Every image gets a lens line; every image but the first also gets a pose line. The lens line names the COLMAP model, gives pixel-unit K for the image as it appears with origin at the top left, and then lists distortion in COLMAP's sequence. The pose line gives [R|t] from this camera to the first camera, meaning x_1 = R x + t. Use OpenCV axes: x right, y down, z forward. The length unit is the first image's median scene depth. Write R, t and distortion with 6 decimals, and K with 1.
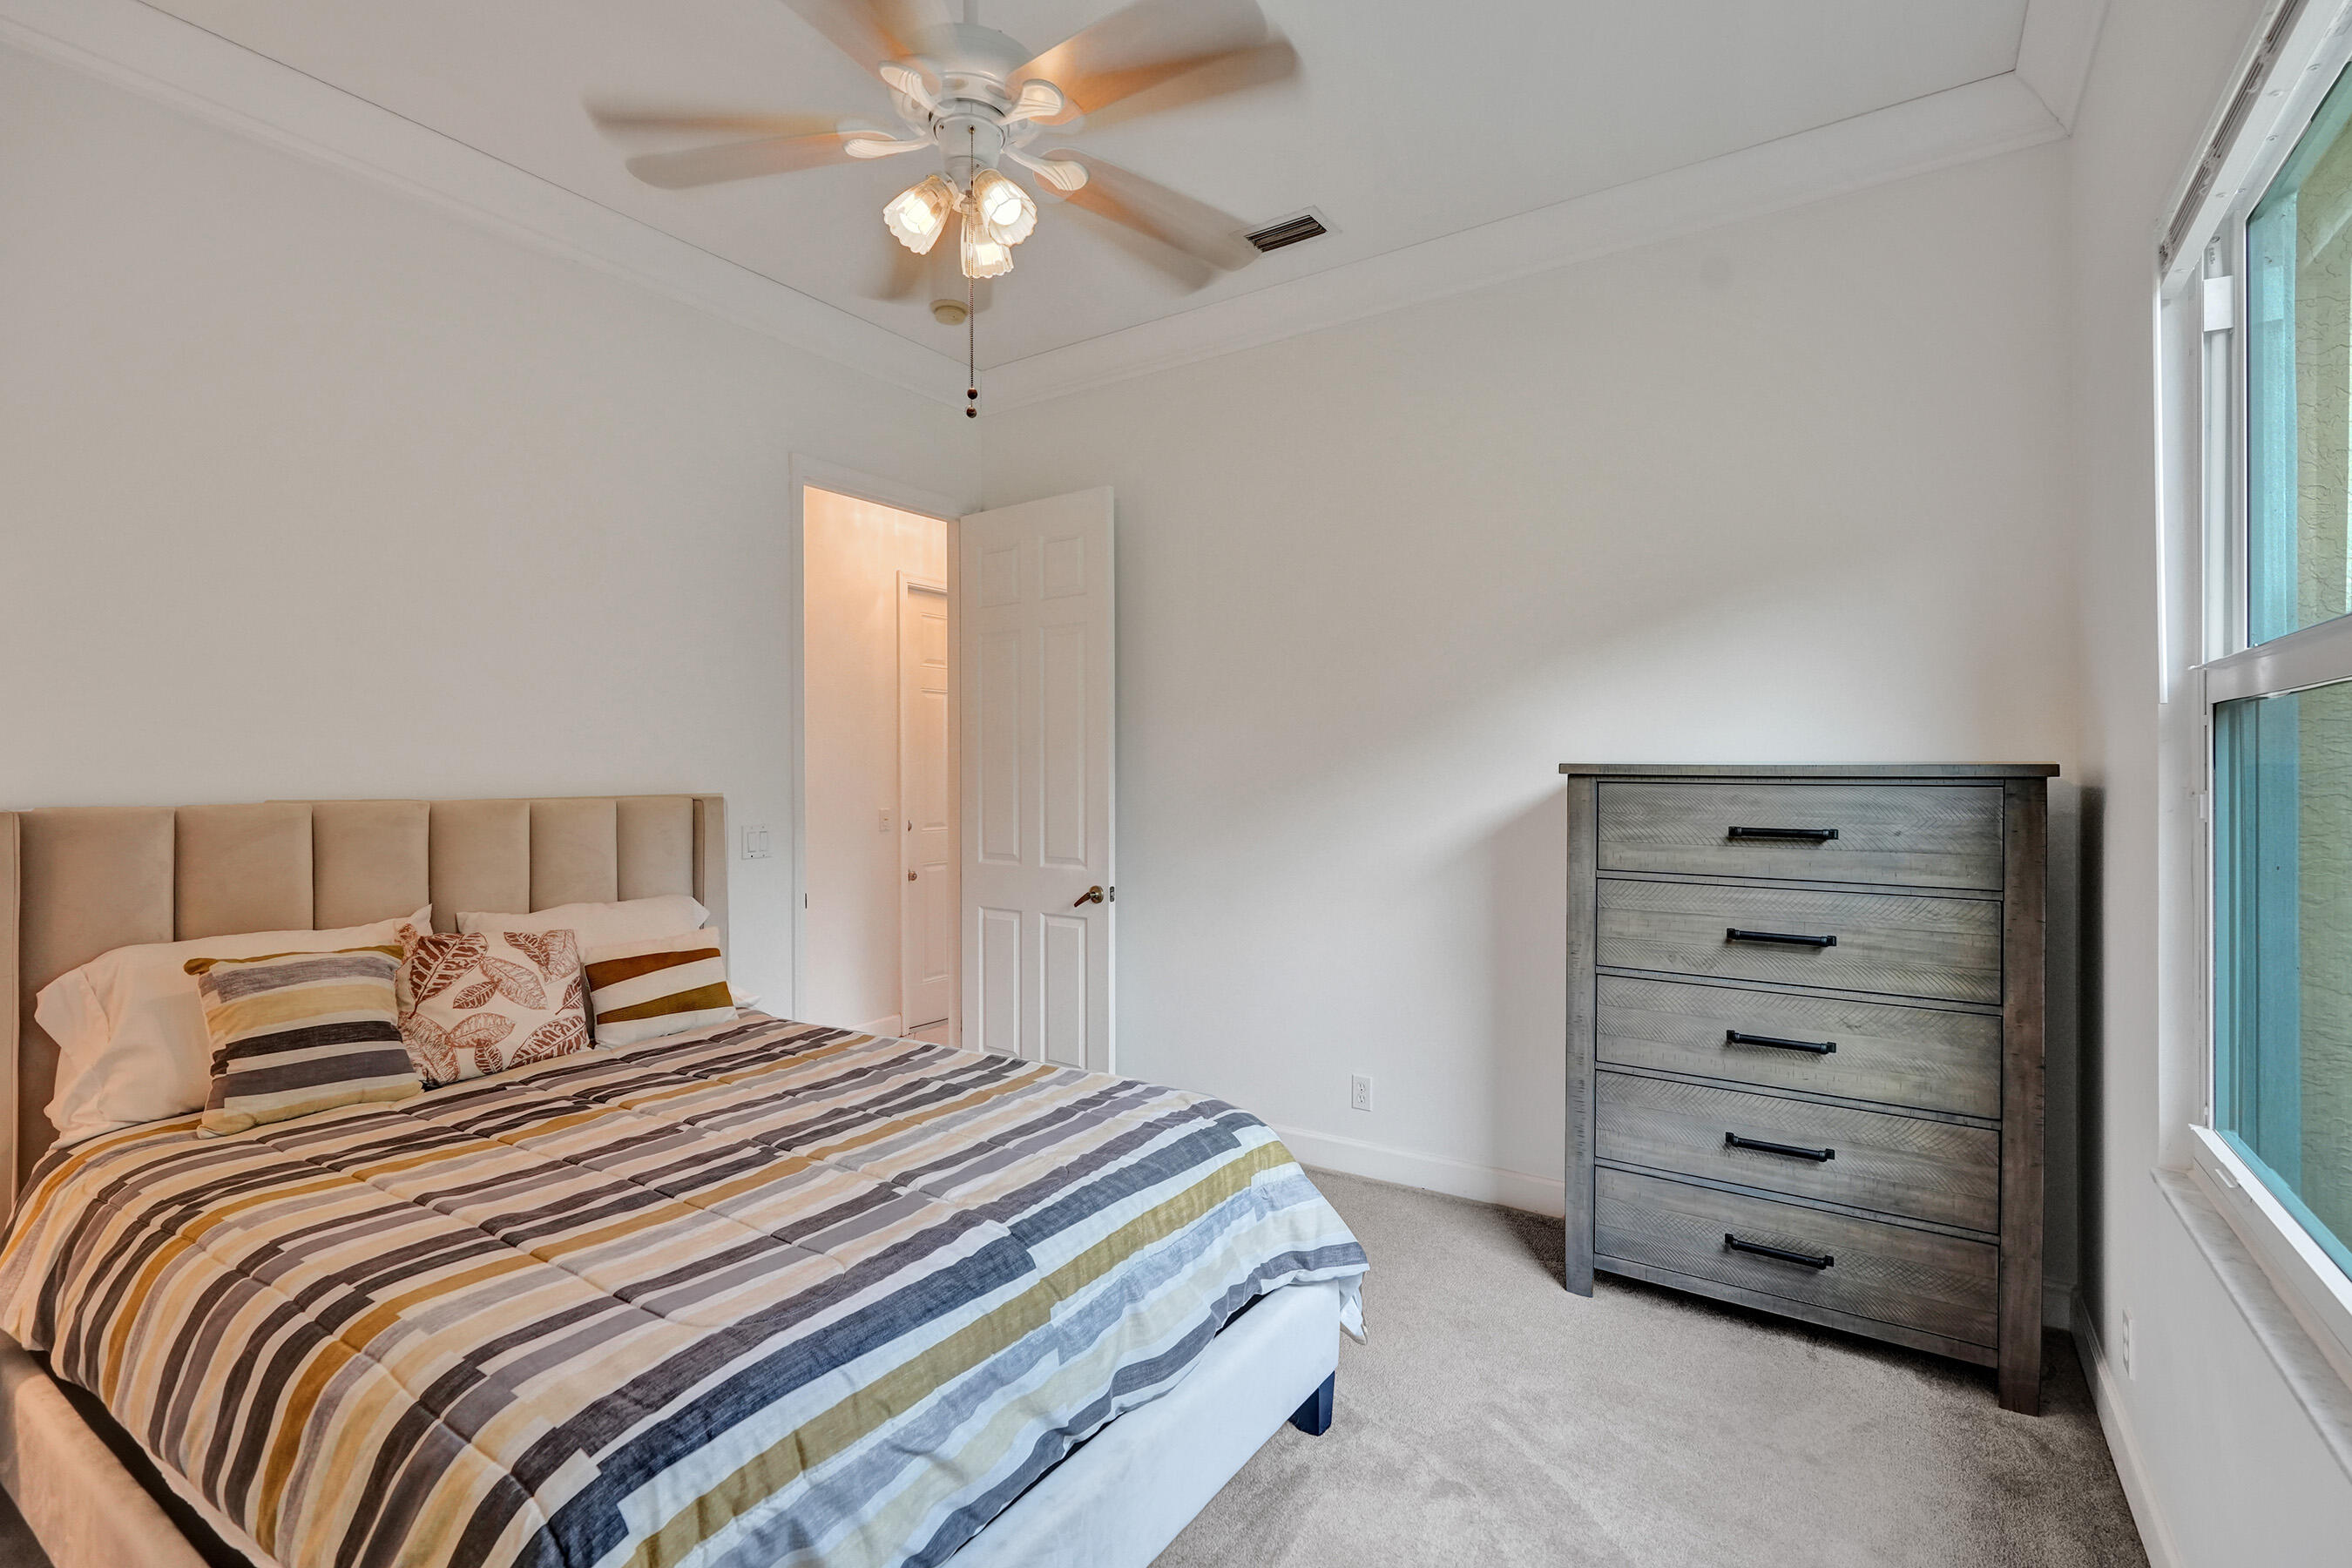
lens RADIAL K [[1081.4, 0, 1181.6], [0, 1081.4, 778.6], [0, 0, 1]] dist [-0.001695, 0.000174]
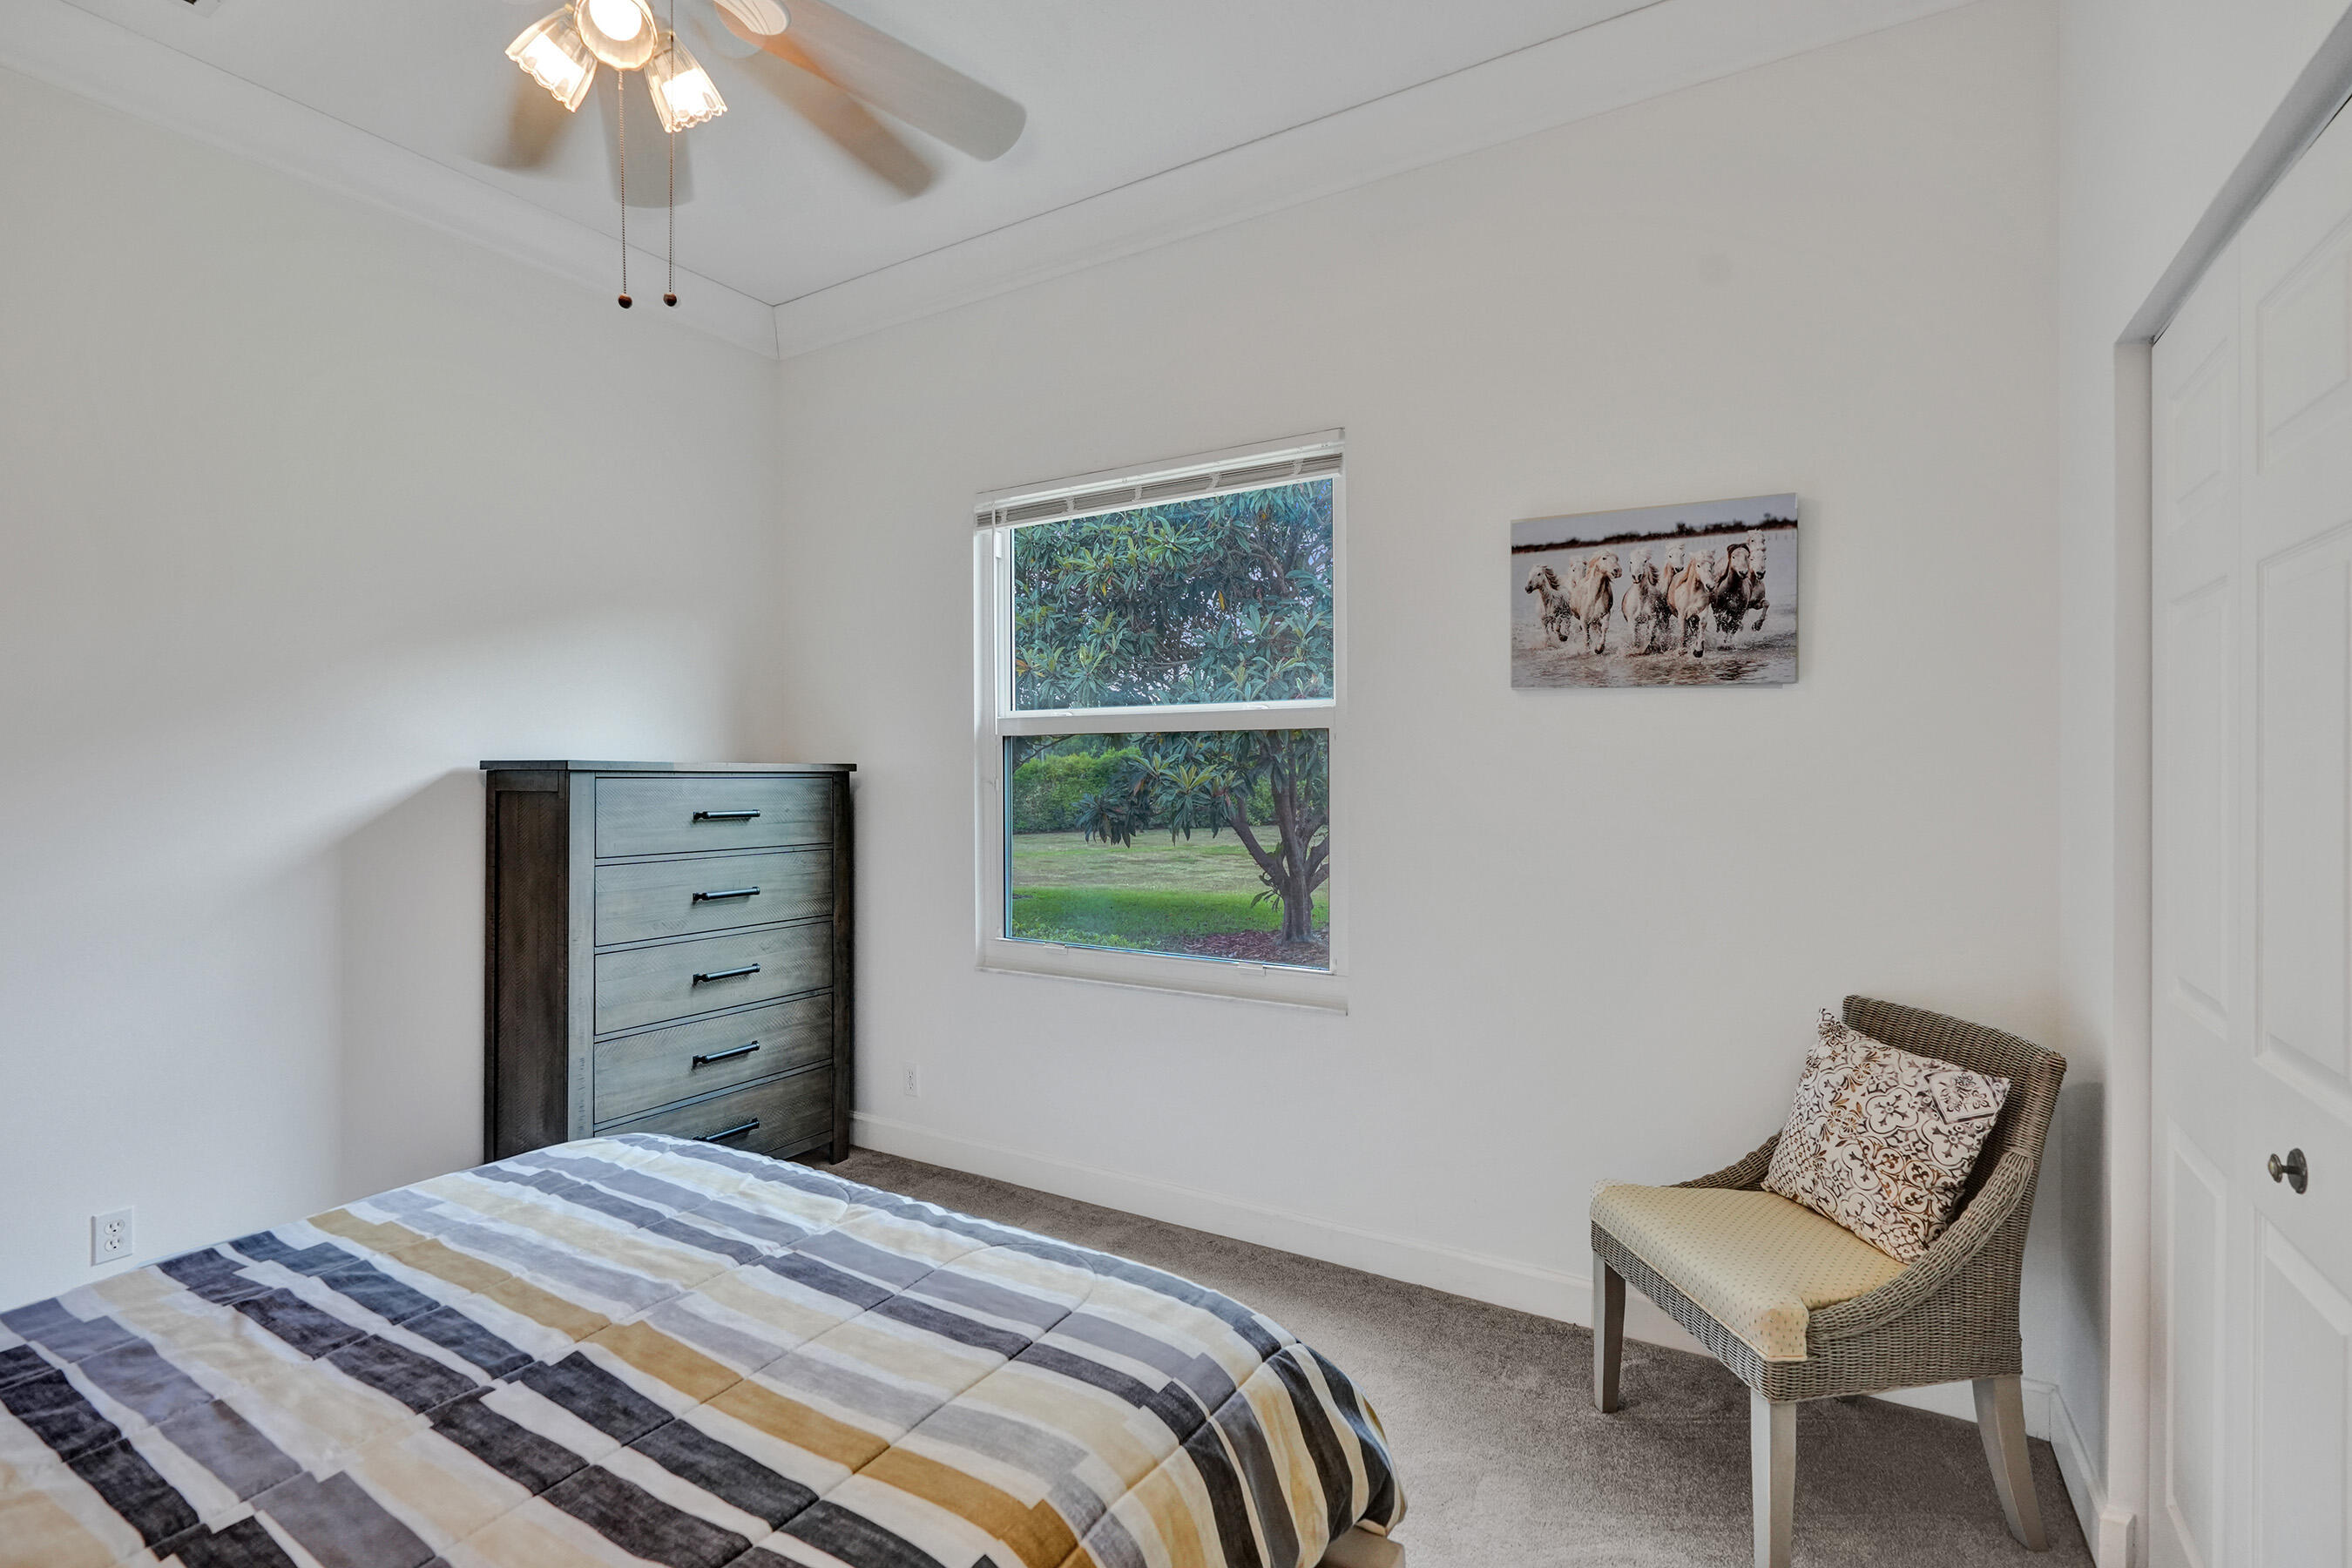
lens RADIAL K [[1081.4, 0, 1181.6], [0, 1081.4, 778.6], [0, 0, 1]] dist [-0.001695, 0.000174]
pose [[-0.045266, -0.007847, 0.998944, -0.826537], [0.006457, 0.999946, 0.008147, -0.000872], [-0.998954, 0.006819, -0.045213, 0.526427]]
